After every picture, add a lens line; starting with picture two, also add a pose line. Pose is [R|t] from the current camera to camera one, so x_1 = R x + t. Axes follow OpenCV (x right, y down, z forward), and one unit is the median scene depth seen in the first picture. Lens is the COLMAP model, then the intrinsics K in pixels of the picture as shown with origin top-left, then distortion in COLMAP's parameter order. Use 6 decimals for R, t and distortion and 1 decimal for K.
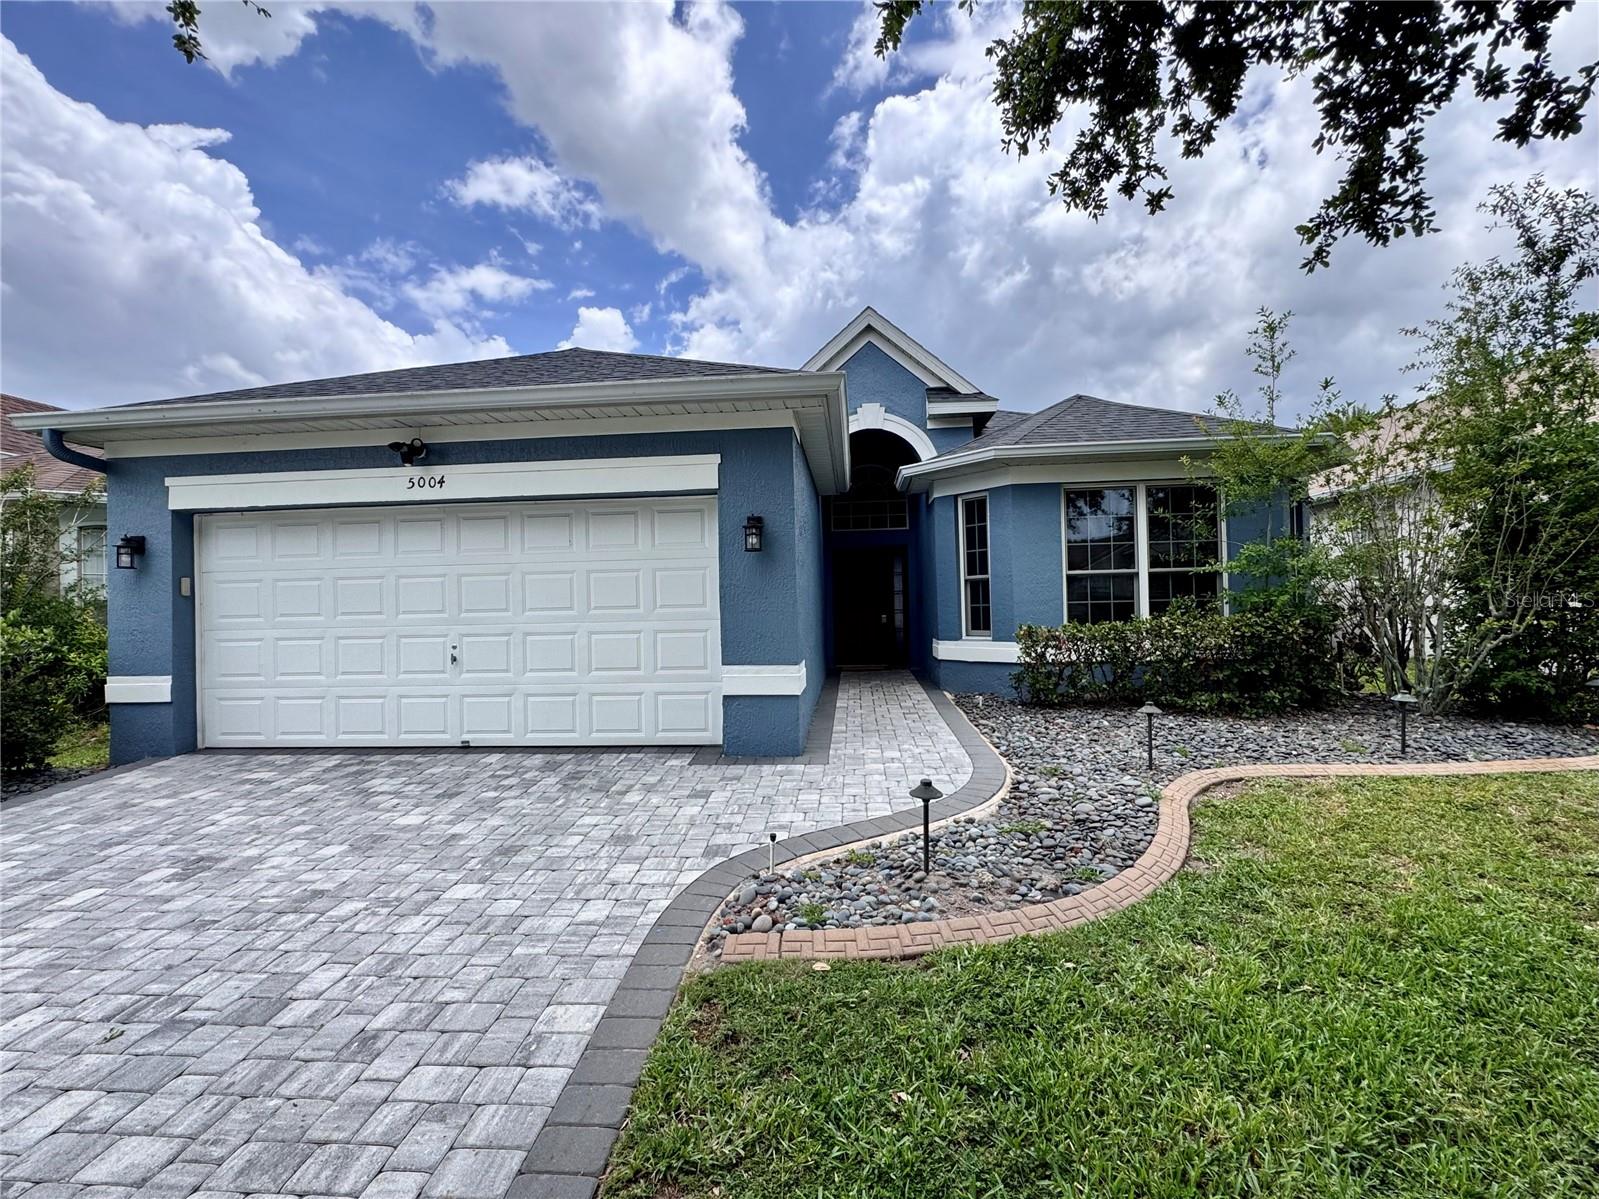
lens RADIAL K [[672.4, 0, 799.5], [0, 672.4, 599.5], [0, 0, 1]] dist [-0.002579, -0.000588]
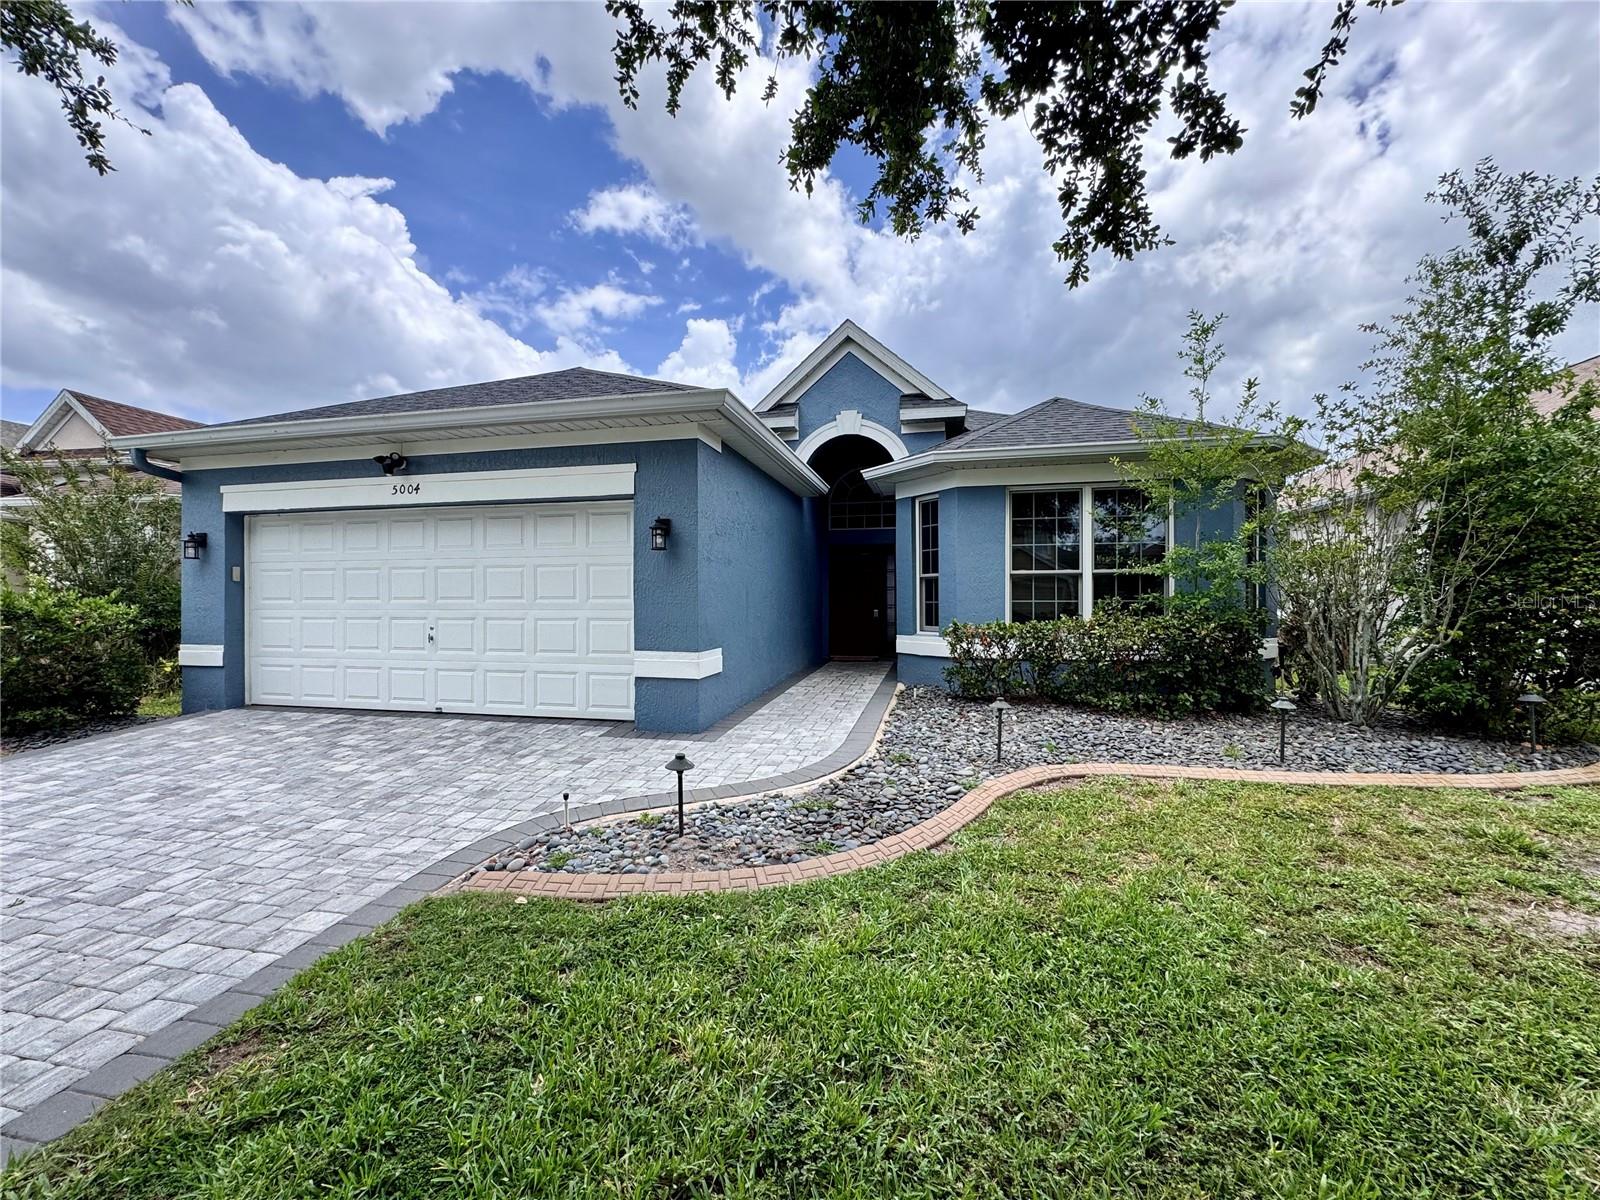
lens RADIAL K [[637.4, 0, 800.0], [0, 637.4, 600.0], [0, 0, 1]] dist [-0.002697, -0.000360]
pose [[0.990358, 0.020479, -0.137011, 0.279050], [-0.018776, 0.999730, 0.013711, -0.006346], [0.137255, -0.011006, 0.990475, -0.021888]]
